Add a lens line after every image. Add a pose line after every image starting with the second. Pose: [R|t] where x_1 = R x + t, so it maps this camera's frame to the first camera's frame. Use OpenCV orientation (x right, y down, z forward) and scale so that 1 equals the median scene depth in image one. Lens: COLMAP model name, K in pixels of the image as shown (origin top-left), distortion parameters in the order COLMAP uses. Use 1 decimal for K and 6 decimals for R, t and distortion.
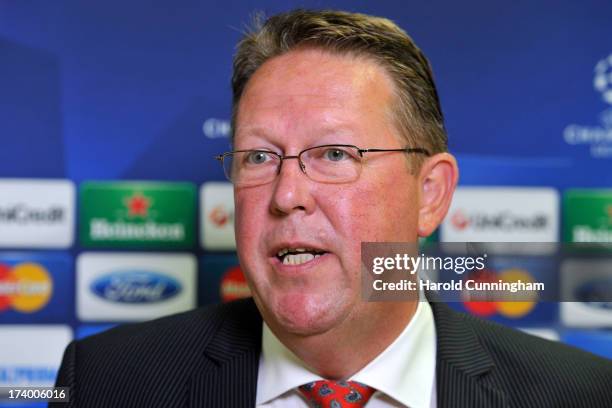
lens RADIAL K [[1512.2, 0, 306.0], [0, 1512.2, 204.0], [0, 0, 1]] dist [0.401152, 0.142903]
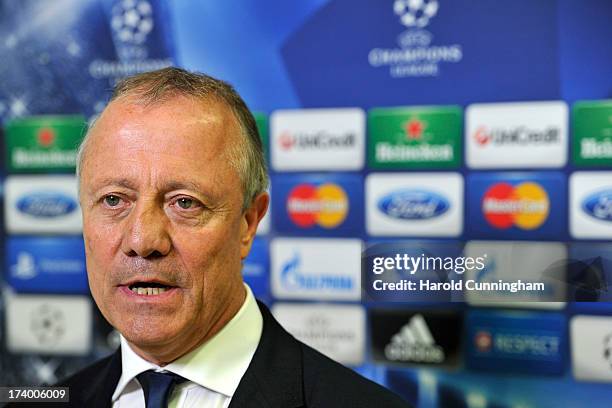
lens RADIAL K [[1512.2, 0, 306.0], [0, 1512.2, 204.0], [0, 0, 1]] dist [0.401152, 0.142903]
pose [[0.882357, -0.012303, -0.470419, 0.325394], [0.036870, 0.998393, 0.043045, 0.005002], [0.469133, -0.055326, 0.881393, 0.017339]]
